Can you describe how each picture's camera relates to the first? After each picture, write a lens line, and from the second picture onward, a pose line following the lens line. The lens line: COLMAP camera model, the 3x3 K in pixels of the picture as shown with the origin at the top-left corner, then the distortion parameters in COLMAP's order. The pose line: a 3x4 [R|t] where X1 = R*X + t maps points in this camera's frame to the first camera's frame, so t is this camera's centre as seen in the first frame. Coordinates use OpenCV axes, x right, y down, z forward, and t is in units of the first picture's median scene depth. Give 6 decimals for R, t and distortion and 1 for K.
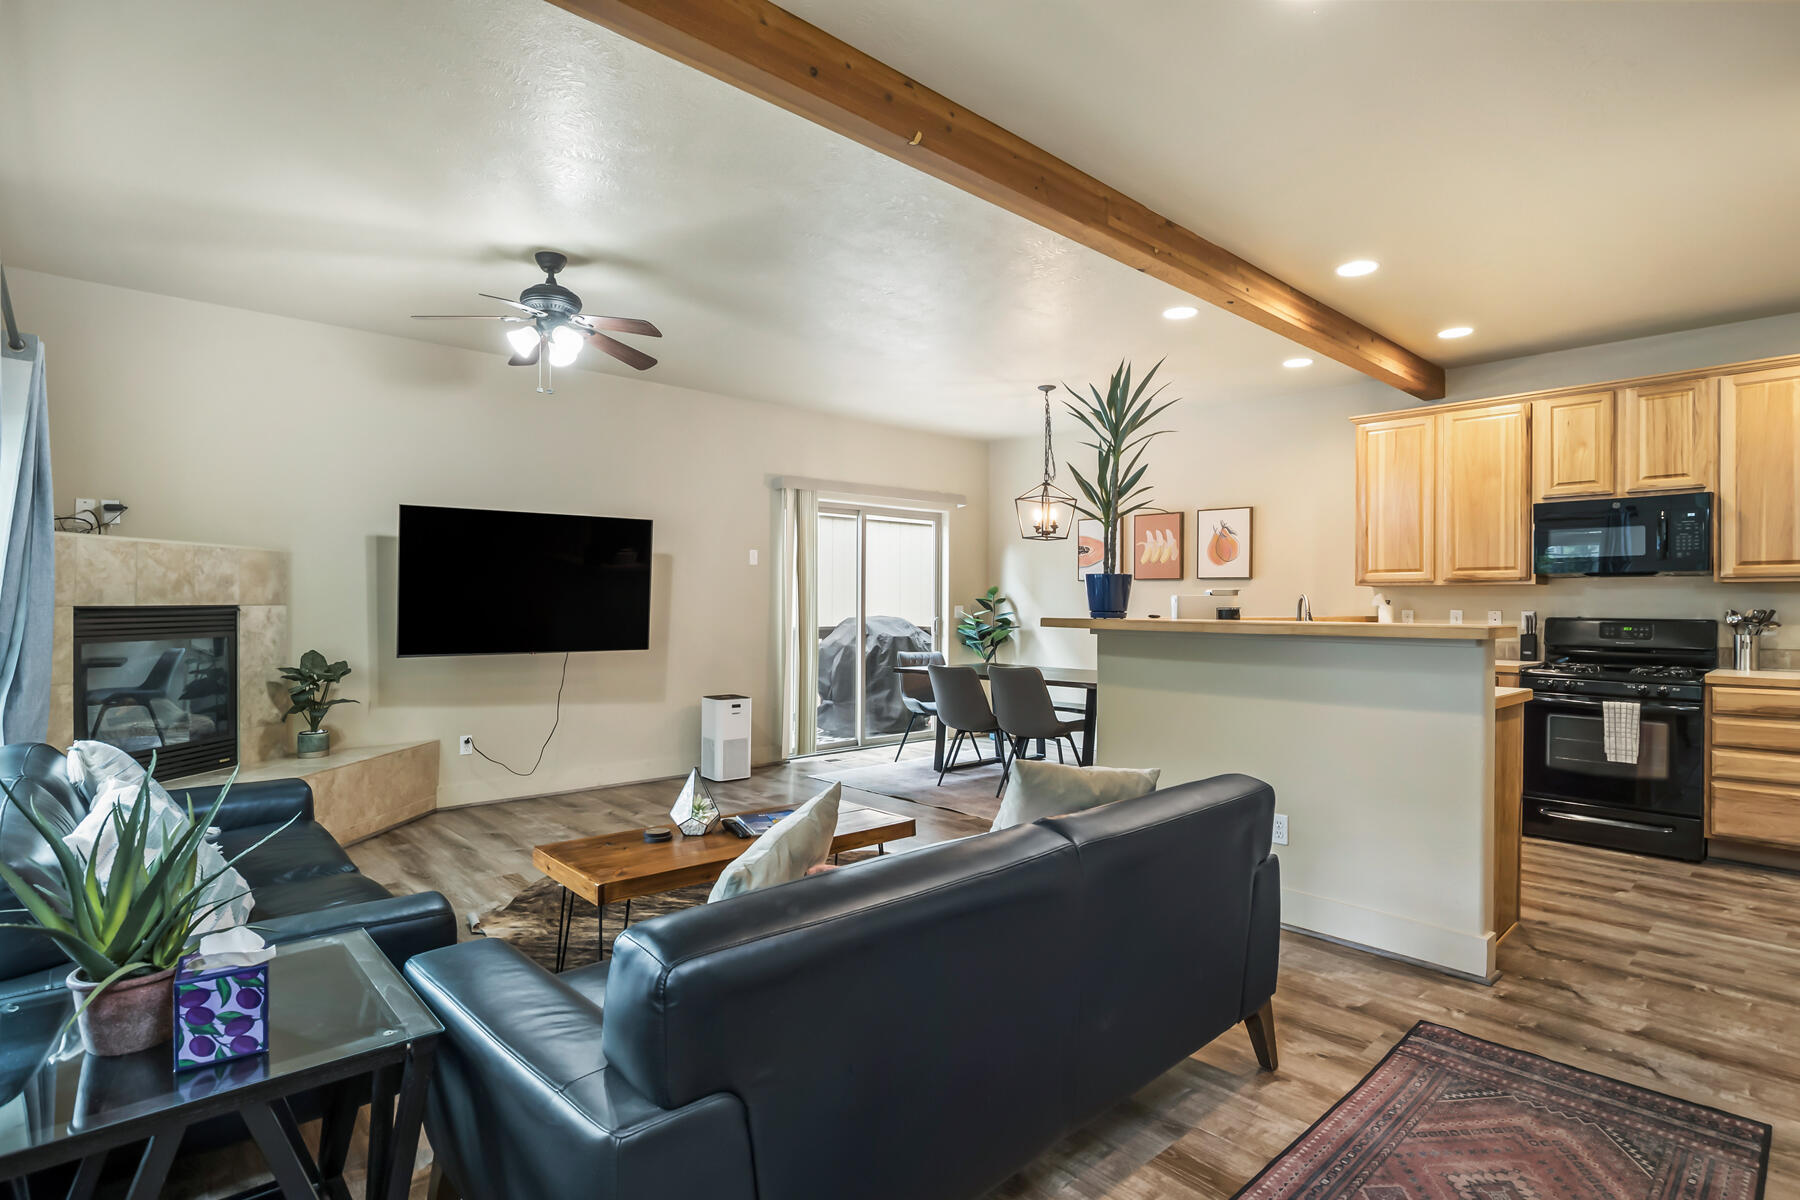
lens RADIAL K [[915.5, 0, 901.0], [0, 915.5, 605.4], [0, 0, 1]] dist [-0.023322, 0.012171]
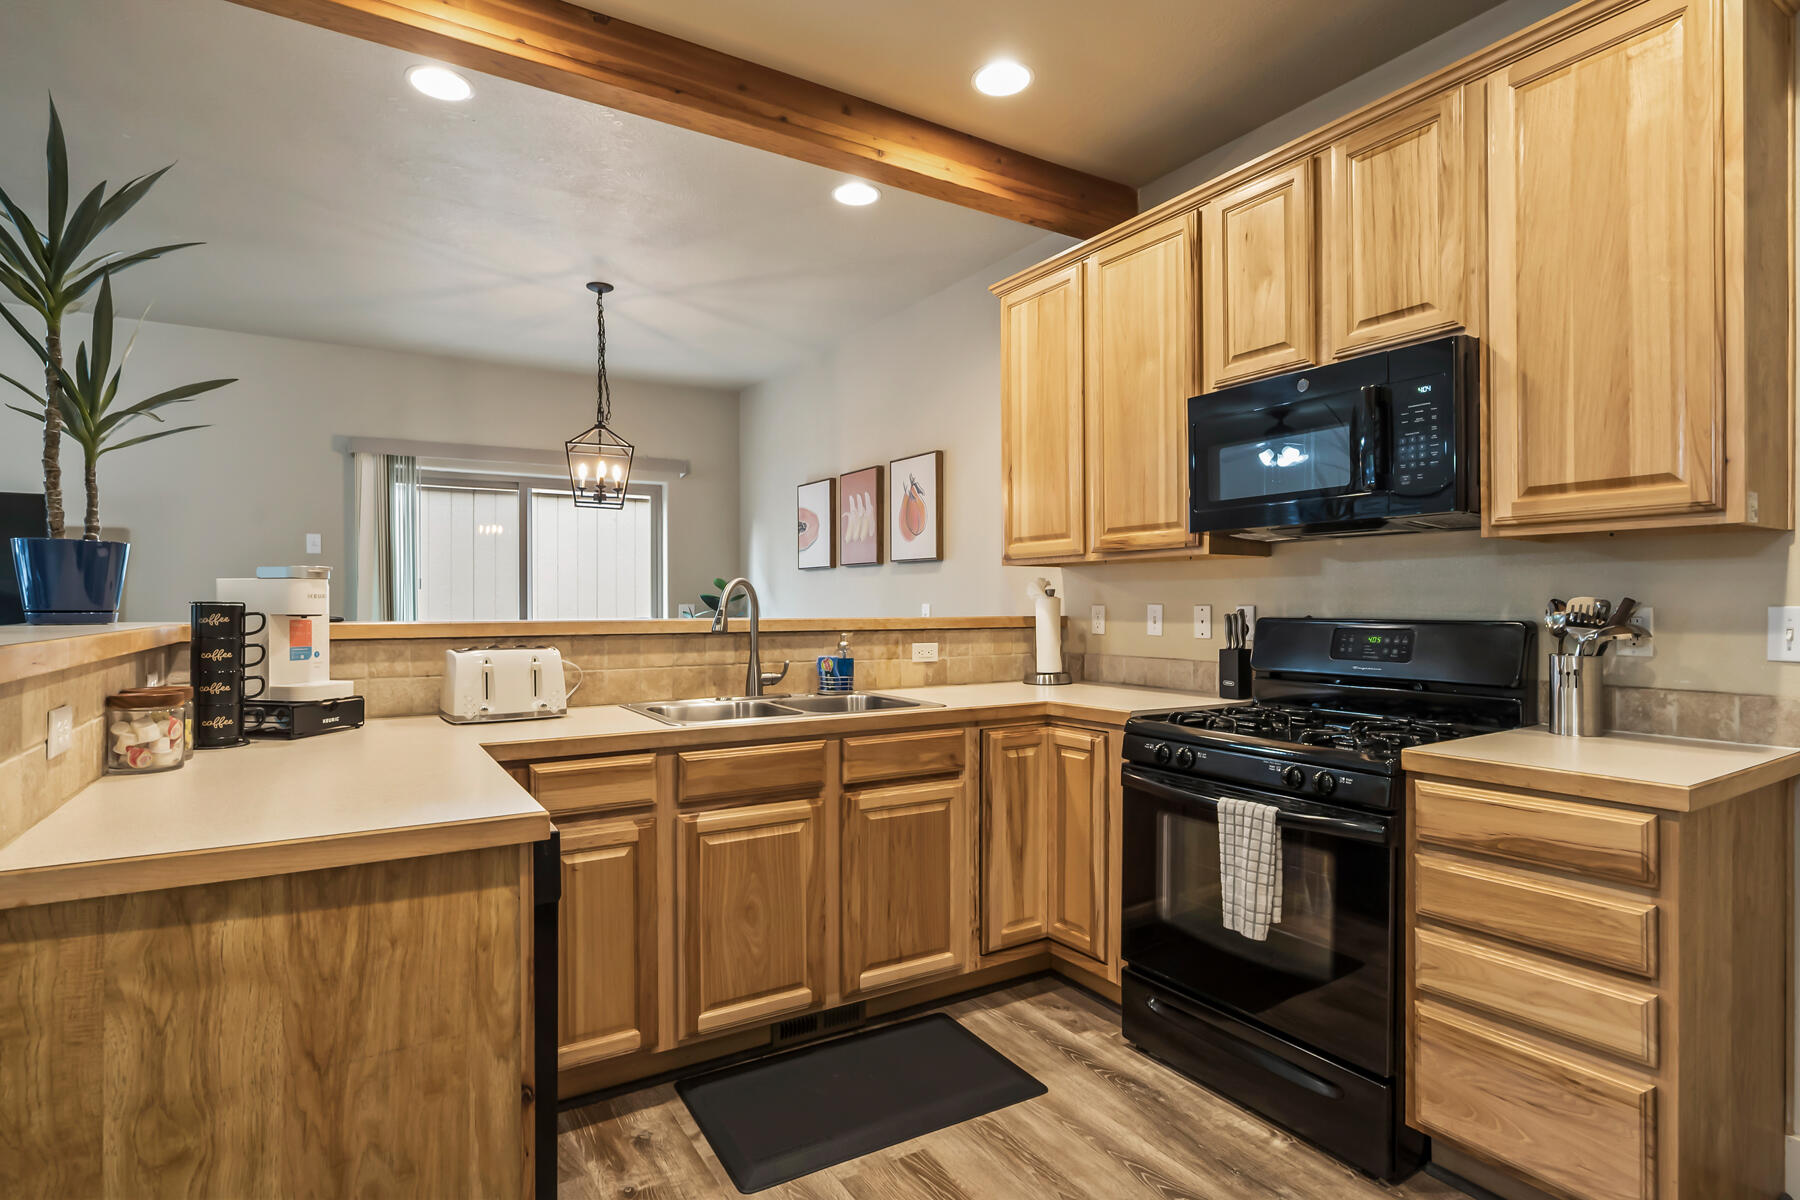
lens RADIAL K [[915.5, 0, 906.3], [0, 915.5, 606.9], [0, 0, 1]] dist [-0.023322, 0.012171]
pose [[0.982740, -0.007251, -0.184851, 0.683518], [0.007365, 0.999973, -0.000071, 0.006496], [0.184847, -0.001292, 0.982767, 0.492807]]
